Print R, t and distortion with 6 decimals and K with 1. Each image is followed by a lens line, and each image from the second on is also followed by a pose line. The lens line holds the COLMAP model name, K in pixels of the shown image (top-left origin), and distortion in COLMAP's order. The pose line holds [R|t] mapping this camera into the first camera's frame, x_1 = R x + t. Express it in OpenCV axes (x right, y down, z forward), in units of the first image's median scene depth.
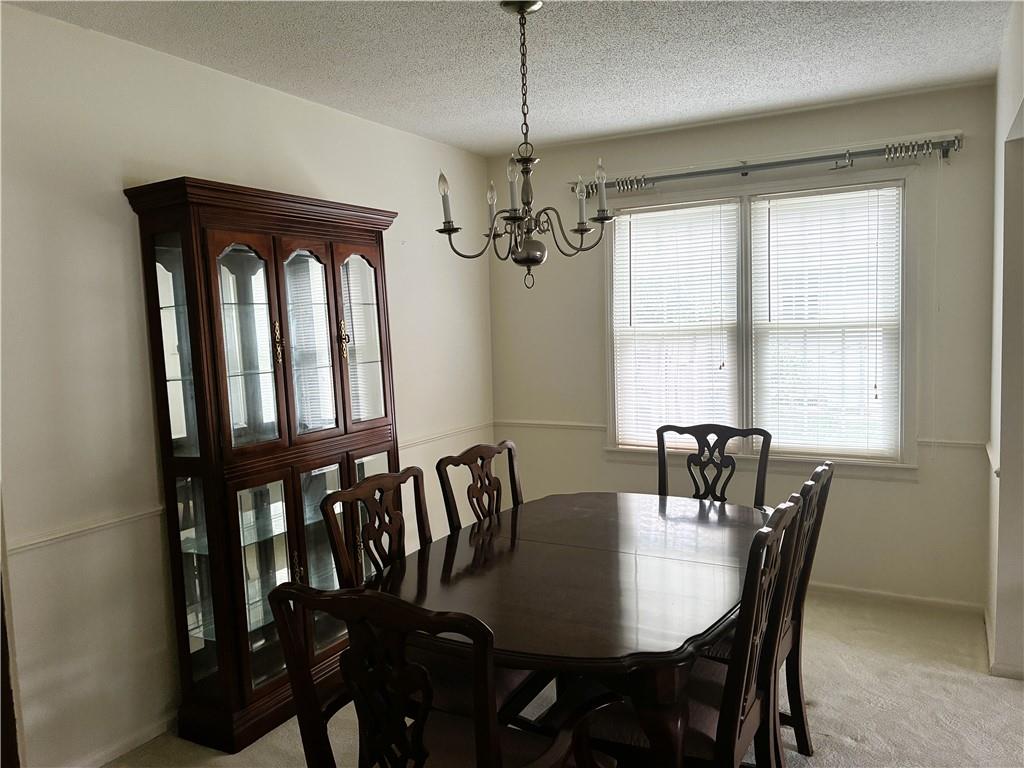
lens RADIAL K [[759.5, 0, 512.0], [0, 759.5, 384.0], [0, 0, 1]] dist [0.061988, -0.096065]
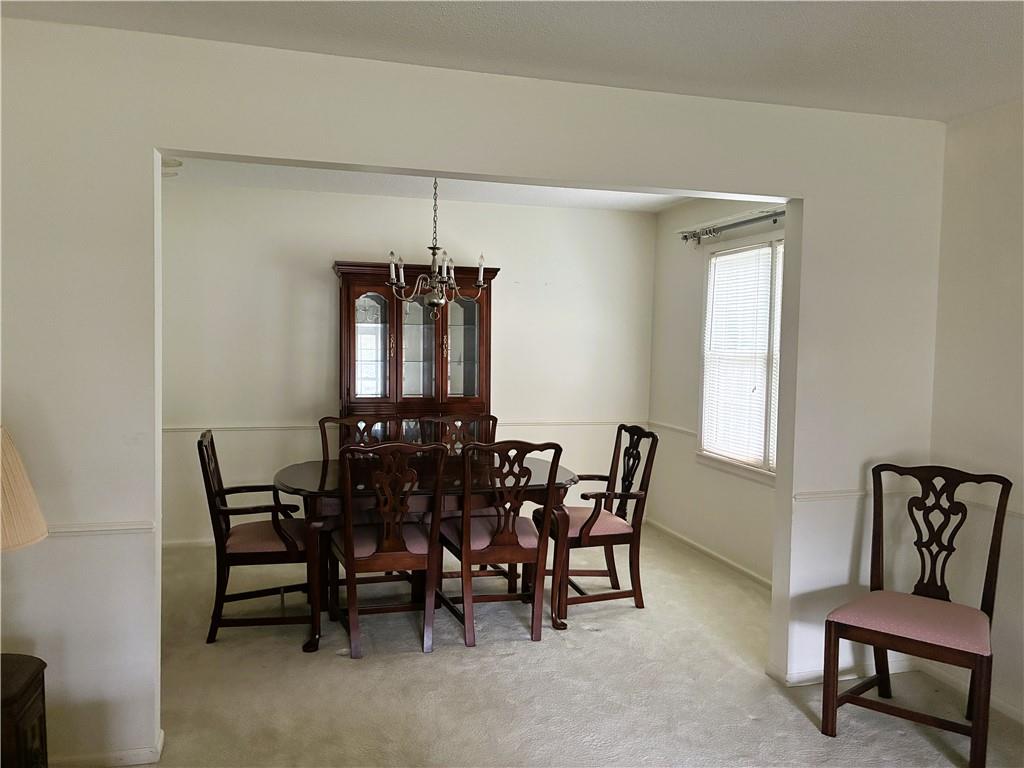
lens RADIAL K [[759.5, 0, 512.0], [0, 759.5, 384.0], [0, 0, 1]] dist [0.061988, -0.096065]
pose [[0.678670, 0.084233, -0.729597, 0.791534], [-0.104649, 0.994356, 0.017455, -0.012545], [0.726950, 0.064505, 0.683654, -0.038005]]
